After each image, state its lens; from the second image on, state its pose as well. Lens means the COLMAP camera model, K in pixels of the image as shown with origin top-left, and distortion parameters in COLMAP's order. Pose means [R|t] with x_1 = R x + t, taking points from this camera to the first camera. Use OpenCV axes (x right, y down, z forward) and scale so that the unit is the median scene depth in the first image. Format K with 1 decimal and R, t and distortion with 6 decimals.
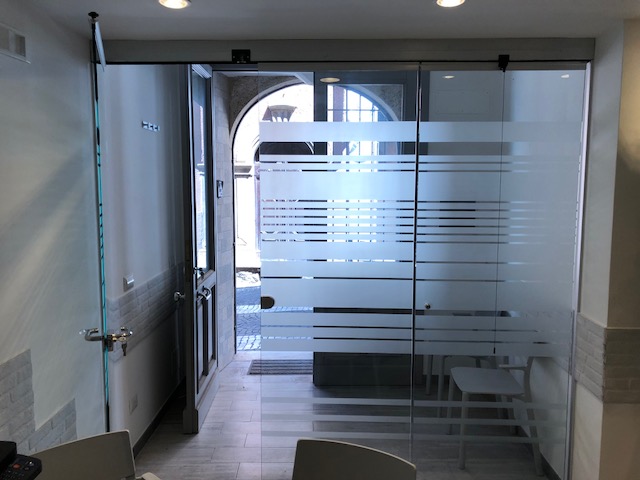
lens RADIAL K [[535.7, 0, 324.6], [0, 535.7, 241.7], [0, 0, 1]] dist [0.041349, -0.043716]
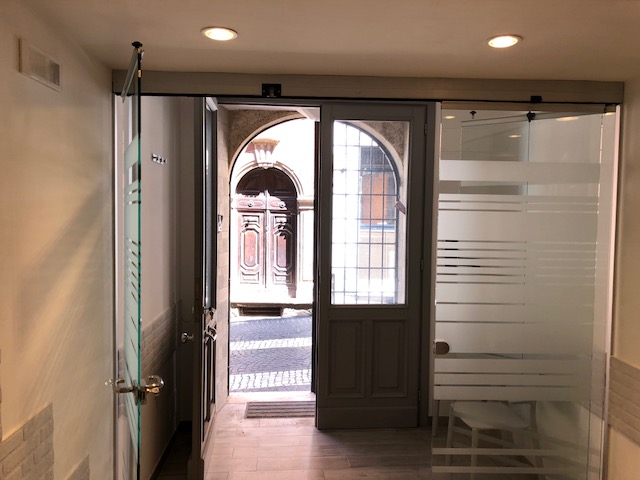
lens RADIAL K [[535.7, 0, 321.5], [0, 535.7, 242.8], [0, 0, 1]] dist [0.041349, -0.043716]
pose [[0.997847, 0.007288, 0.065172, -0.097482], [-0.003549, 0.998351, -0.057302, -0.011546], [-0.065482, 0.056948, 0.996227, 0.033337]]
